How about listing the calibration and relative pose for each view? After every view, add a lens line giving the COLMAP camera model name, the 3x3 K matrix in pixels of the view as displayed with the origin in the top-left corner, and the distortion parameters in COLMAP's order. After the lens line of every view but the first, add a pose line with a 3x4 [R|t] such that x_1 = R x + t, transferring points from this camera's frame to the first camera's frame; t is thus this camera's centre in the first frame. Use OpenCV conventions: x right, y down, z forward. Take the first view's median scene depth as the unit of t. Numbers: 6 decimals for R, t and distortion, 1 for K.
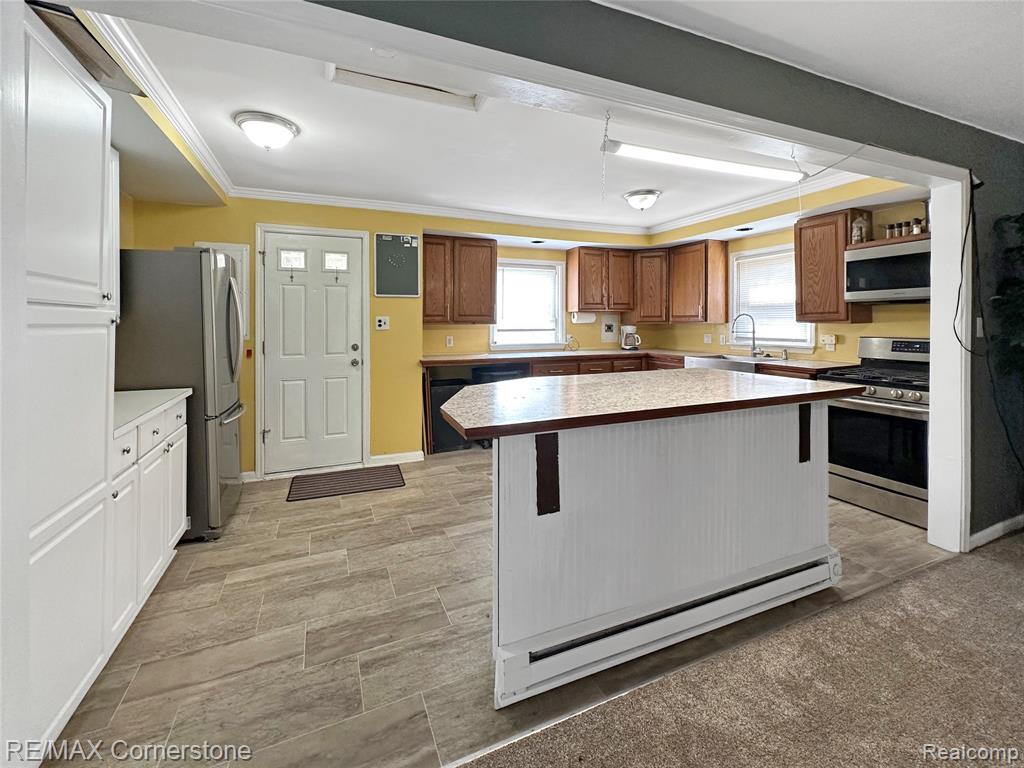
lens RADIAL K [[439.8, 0, 512.0], [0, 439.8, 384.0], [0, 0, 1]] dist [-0.000621, -0.000034]
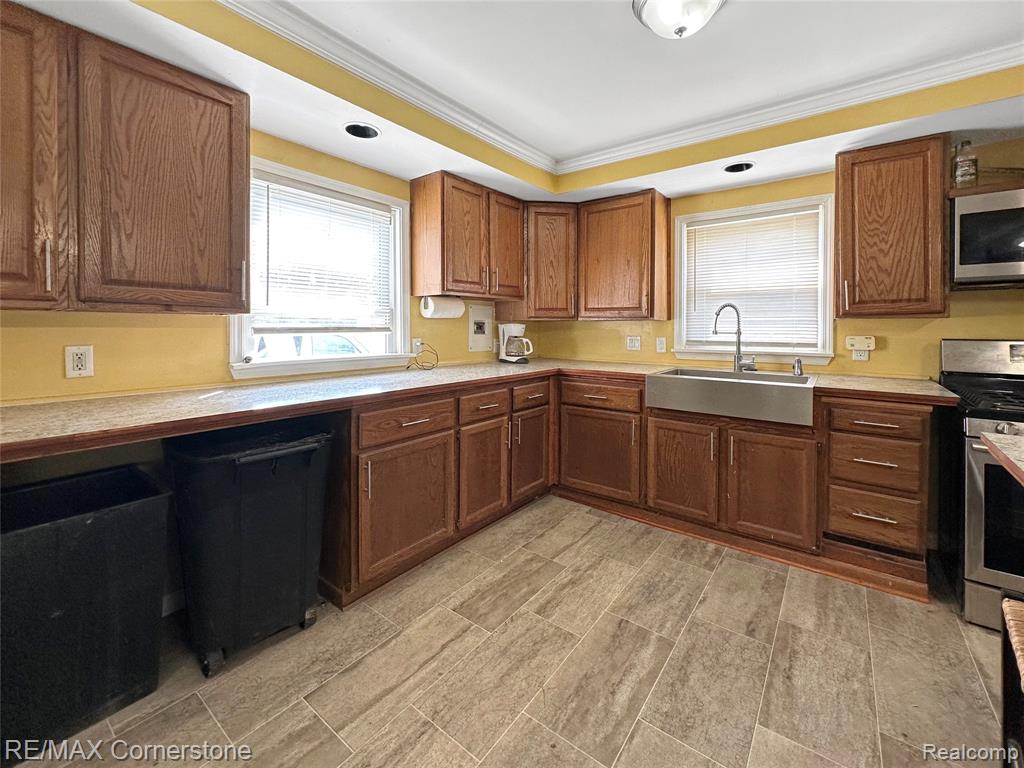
lens RADIAL K [[398.7, 0, 531.0], [0, 398.7, 336.7], [0, 0, 1]] dist [-0.001460, -0.000147]
pose [[0.840441, -0.005055, 0.541880, -0.016241], [0.067261, 0.993197, -0.095053, -0.064539], [-0.537713, 0.116334, 0.835063, 0.564071]]
